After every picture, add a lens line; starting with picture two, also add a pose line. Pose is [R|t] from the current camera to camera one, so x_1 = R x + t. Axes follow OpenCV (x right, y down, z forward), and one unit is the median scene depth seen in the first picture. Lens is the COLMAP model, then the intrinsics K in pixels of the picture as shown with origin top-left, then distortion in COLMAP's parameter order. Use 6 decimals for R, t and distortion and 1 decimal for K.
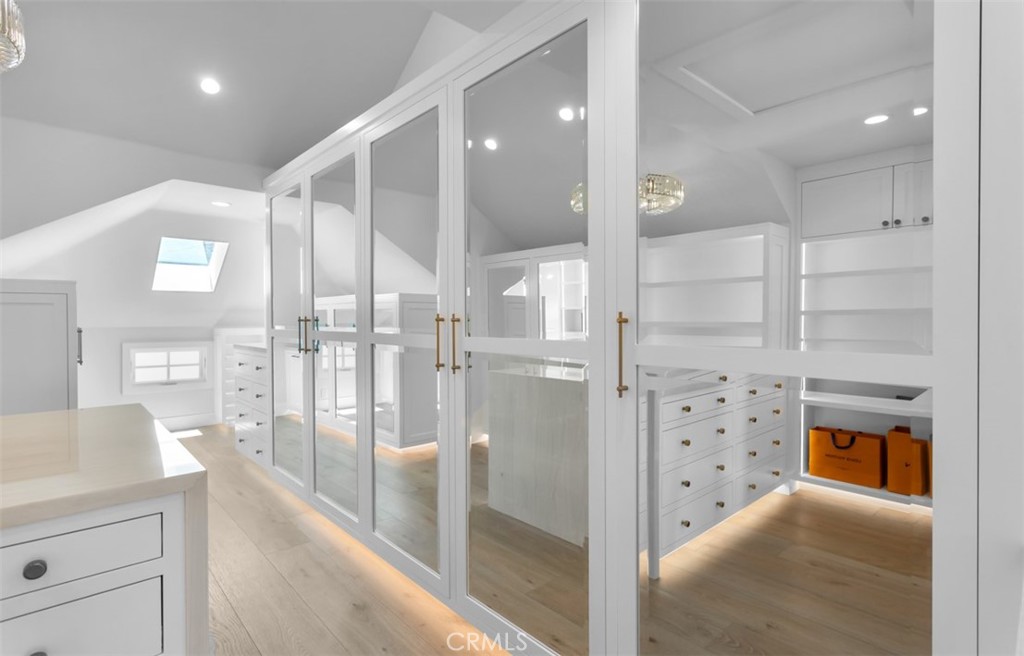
lens RADIAL K [[496.2, 0, 537.3], [0, 496.2, 322.6], [0, 0, 1]] dist [-0.004178, -0.000392]
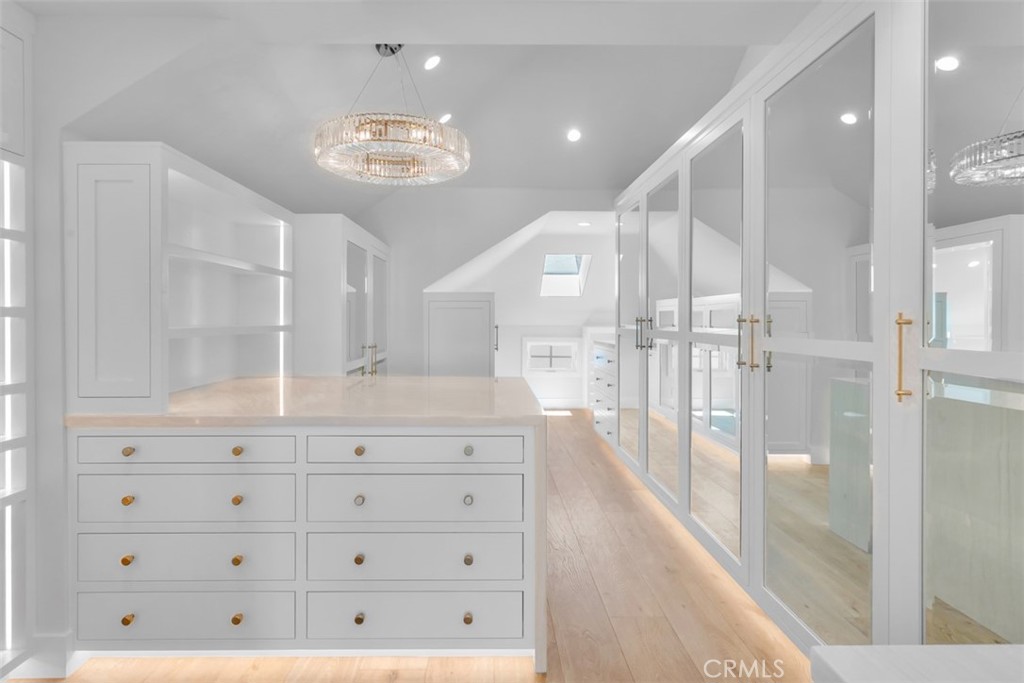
lens RADIAL K [[532.8, 0, 507.1], [0, 532.8, 322.2], [0, 0, 1]] dist [0.000390, -0.000098]
pose [[0.742946, 0.007817, -0.669306, 0.105853], [-0.009264, 0.999956, 0.001396, 0.000397], [0.669287, 0.005164, 0.742986, -0.101922]]
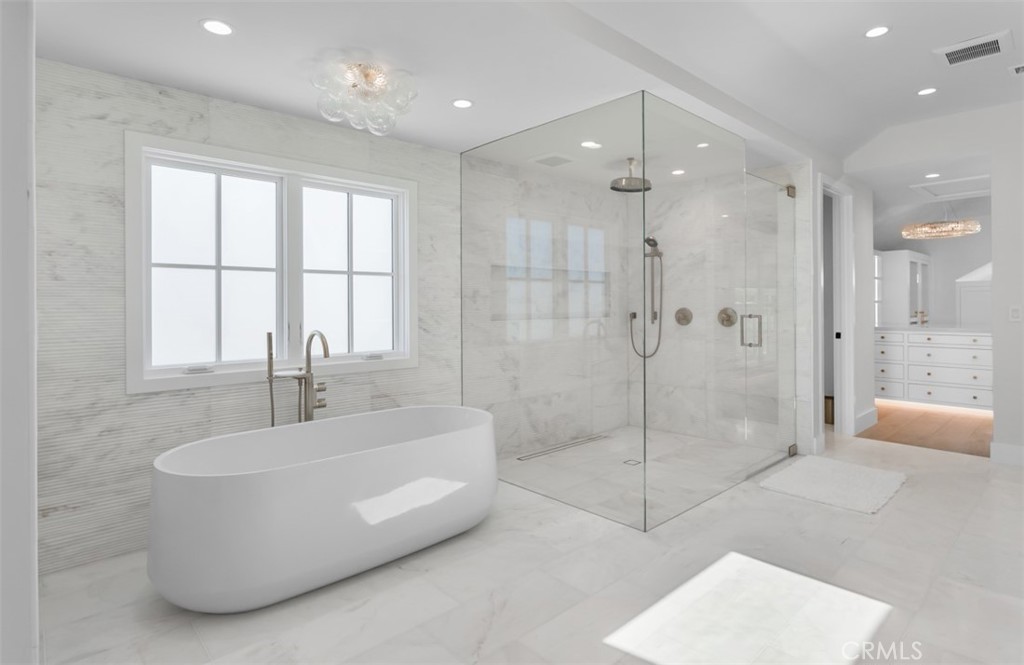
lens RADIAL K [[541.4, 0, 511.9], [0, 541.4, 302.0], [0, 0, 1]] dist [-0.001121, 0.000244]
pose [[-0.010426, 0.003320, -0.999940, 1.150666], [-0.003273, 0.999989, 0.003354, 0.011810], [0.999940, 0.003308, -0.010415, -0.934867]]
